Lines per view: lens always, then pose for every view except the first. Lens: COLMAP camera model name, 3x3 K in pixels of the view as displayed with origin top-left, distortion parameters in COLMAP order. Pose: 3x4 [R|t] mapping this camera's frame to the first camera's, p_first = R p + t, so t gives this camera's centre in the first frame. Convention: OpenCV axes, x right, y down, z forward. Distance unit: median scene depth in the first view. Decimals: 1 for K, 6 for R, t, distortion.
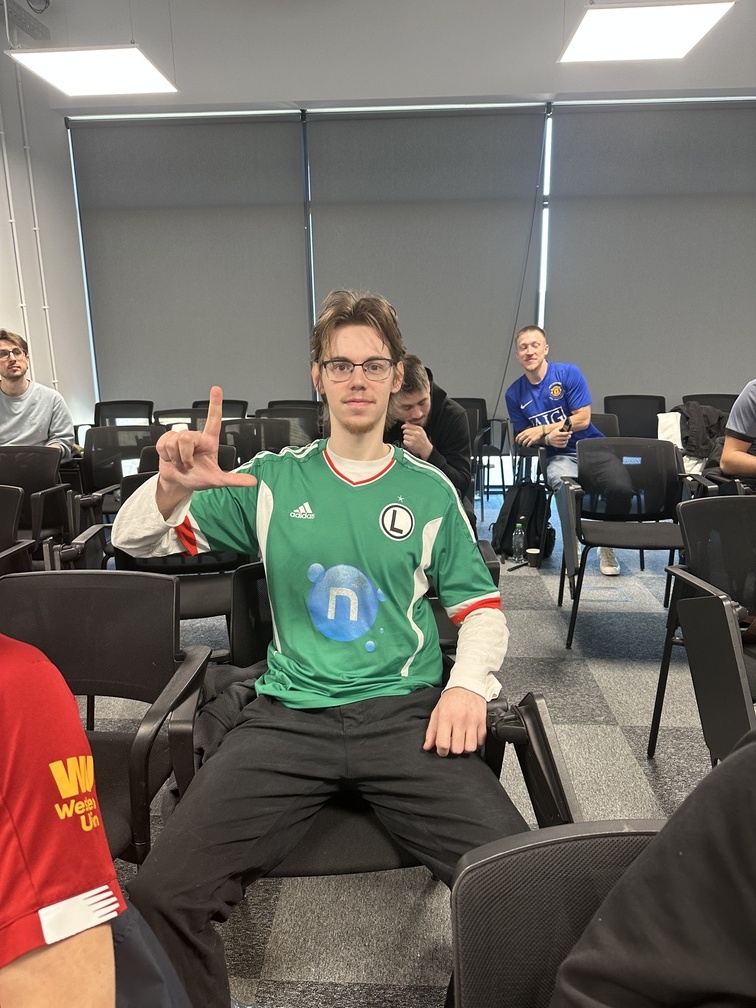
lens RADIAL K [[695.3, 0, 378.0], [0, 695.3, 504.0], [0, 0, 1]] dist [0.219962, -0.222576]
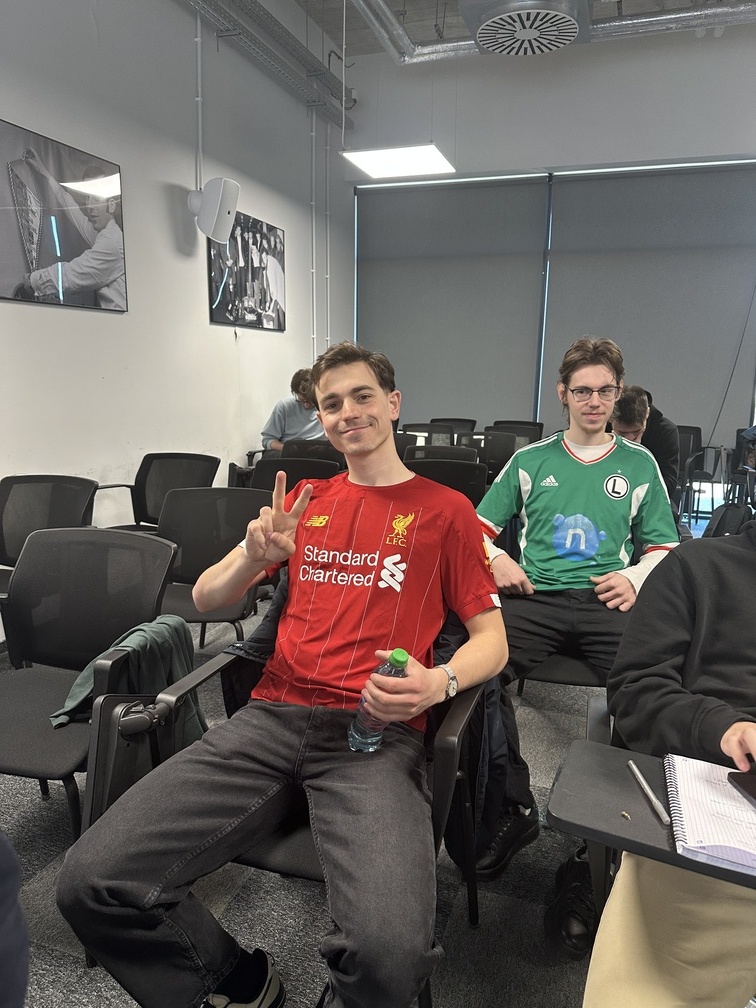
lens RADIAL K [[695.3, 0, 378.0], [0, 695.3, 504.0], [0, 0, 1]] dist [0.219962, -0.222576]
pose [[0.958586, 0.093885, -0.268884, -0.016215], [-0.103544, 0.994383, -0.021939, 0.045383], [0.265314, 0.048871, 0.962923, -0.208471]]
